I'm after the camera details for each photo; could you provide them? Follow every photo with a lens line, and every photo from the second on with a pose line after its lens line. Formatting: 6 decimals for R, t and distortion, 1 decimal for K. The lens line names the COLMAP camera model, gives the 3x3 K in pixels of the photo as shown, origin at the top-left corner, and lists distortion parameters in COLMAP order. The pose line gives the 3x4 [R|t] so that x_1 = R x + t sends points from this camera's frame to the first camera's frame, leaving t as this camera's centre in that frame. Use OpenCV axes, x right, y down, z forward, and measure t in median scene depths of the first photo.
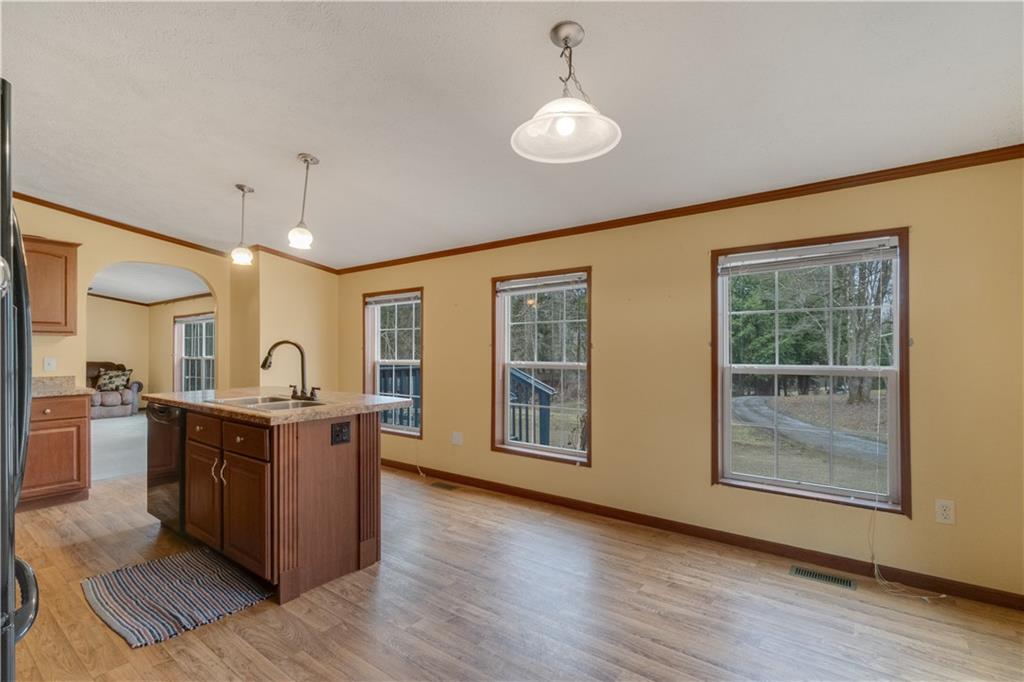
lens RADIAL K [[472.8, 0, 496.2], [0, 472.8, 347.3], [0, 0, 1]] dist [0.004559, -0.001764]
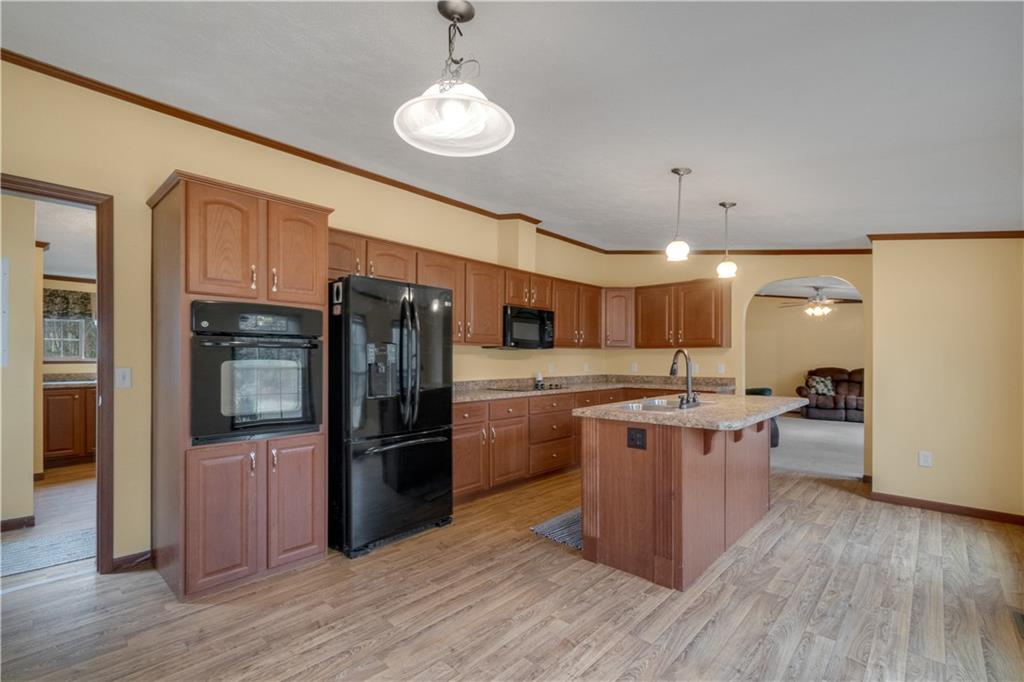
lens RADIAL K [[472.8, 0, 519.7], [0, 472.8, 359.1], [0, 0, 1]] dist [0.004559, -0.001764]
pose [[-0.075725, 0.003580, -0.997122, 0.539779], [0.004904, 0.999983, 0.003218, 0.002369], [0.997117, -0.004647, -0.075741, 0.611219]]
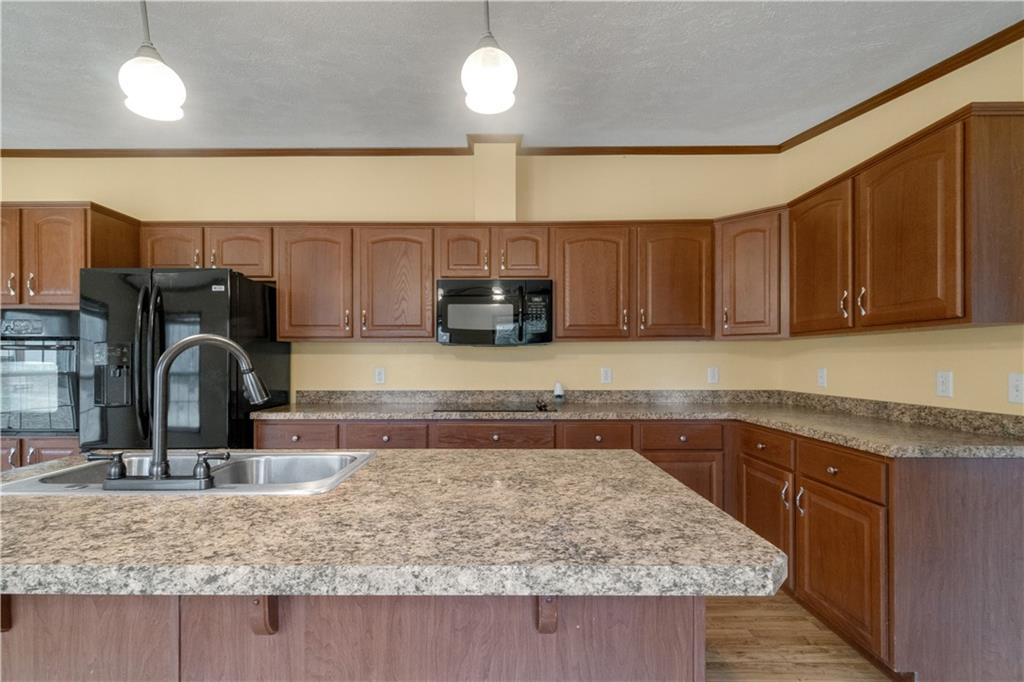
lens RADIAL K [[472.8, 0, 526.3], [0, 472.8, 363.5], [0, 0, 1]] dist [0.004559, -0.001764]
pose [[-0.802006, 0.010337, -0.597227, -0.355063], [0.007661, 0.999946, 0.007020, 0.006768], [0.597267, 0.001055, -0.802042, 1.260558]]
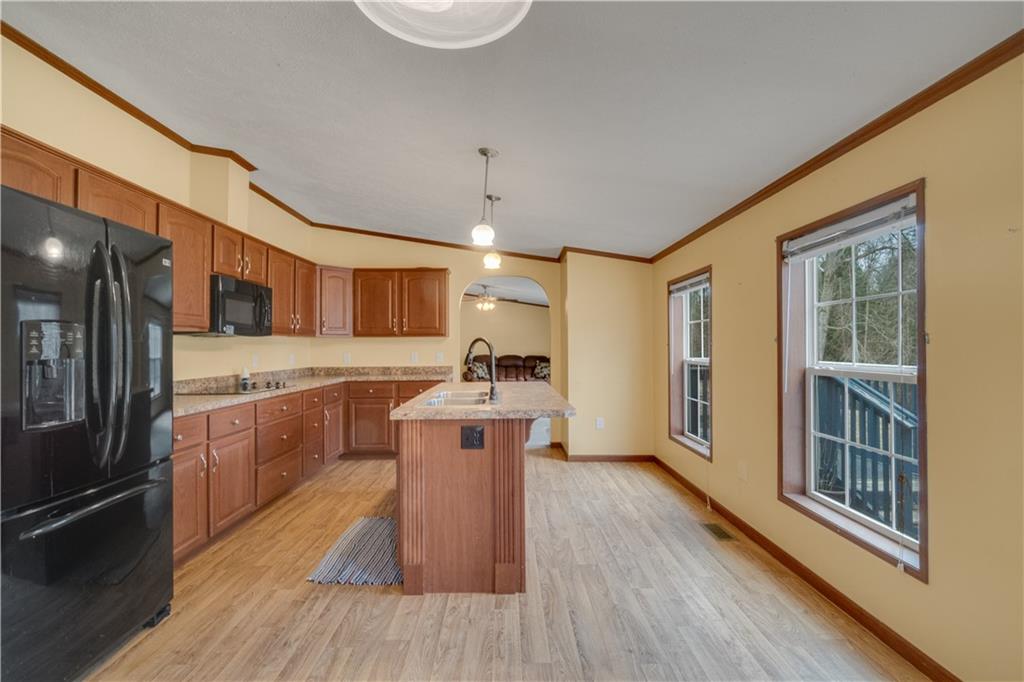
lens RADIAL K [[472.8, 0, 515.8], [0, 472.8, 342.6], [0, 0, 1]] dist [0.004559, -0.001764]
pose [[0.619639, -0.008071, -0.784845, 0.336088], [0.008143, 0.999959, -0.003855, 0.000206], [0.784845, -0.004003, 0.619680, 0.366053]]
